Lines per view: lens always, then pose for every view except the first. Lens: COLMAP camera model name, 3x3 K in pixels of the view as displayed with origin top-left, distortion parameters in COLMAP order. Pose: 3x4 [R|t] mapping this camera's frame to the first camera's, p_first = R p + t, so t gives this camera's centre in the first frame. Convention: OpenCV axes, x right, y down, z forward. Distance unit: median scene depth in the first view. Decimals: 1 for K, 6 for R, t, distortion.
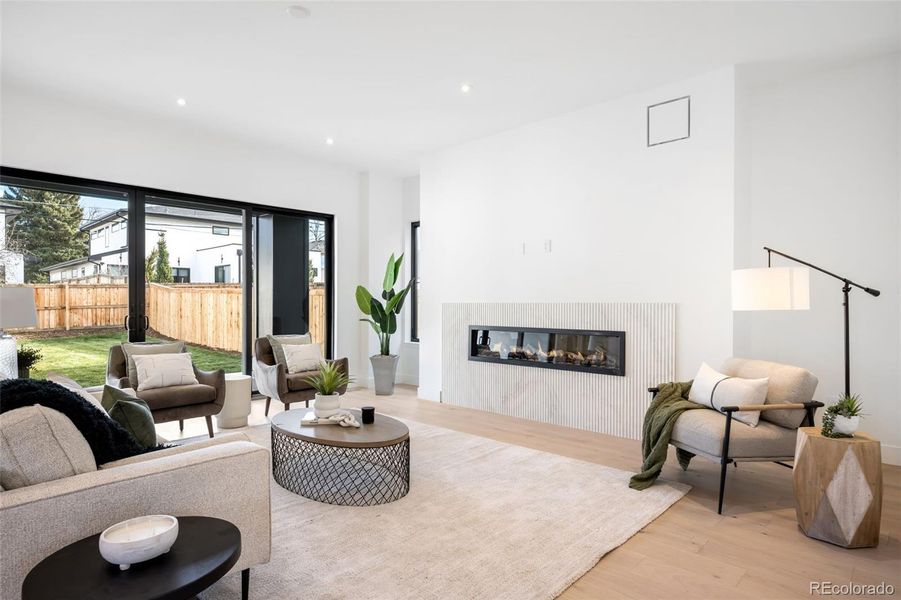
lens RADIAL K [[489.8, 0, 452.2], [0, 489.8, 305.1], [0, 0, 1]] dist [0.003035, 0.000156]
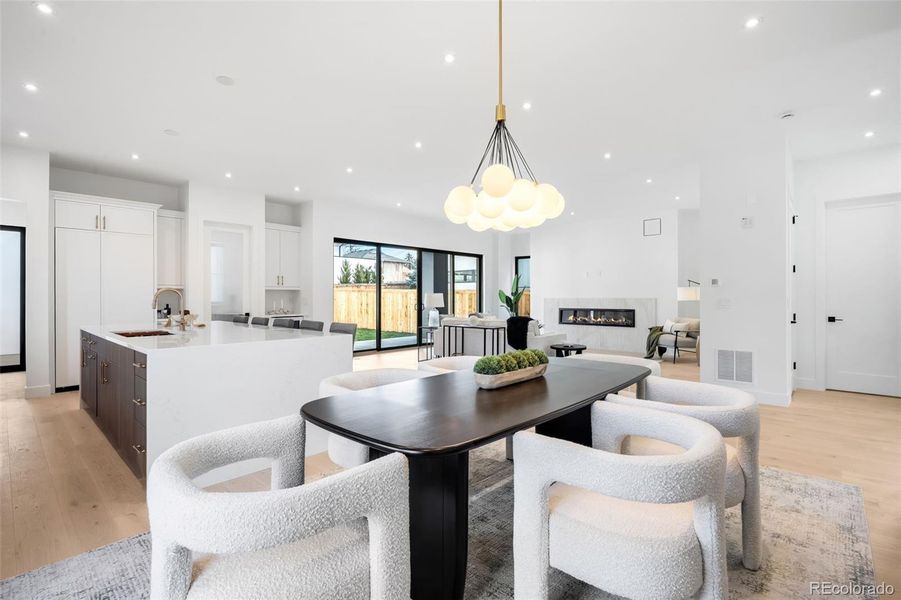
lens RADIAL K [[408.5, 0, 448.9], [0, 408.5, 295.9], [0, 0, 1]] dist [-0.000670, -0.000007]
pose [[0.999953, -0.002520, 0.009407, -0.431222], [0.002567, 0.999984, -0.005015, -0.004387], [-0.009394, 0.005039, 0.999943, -0.752729]]
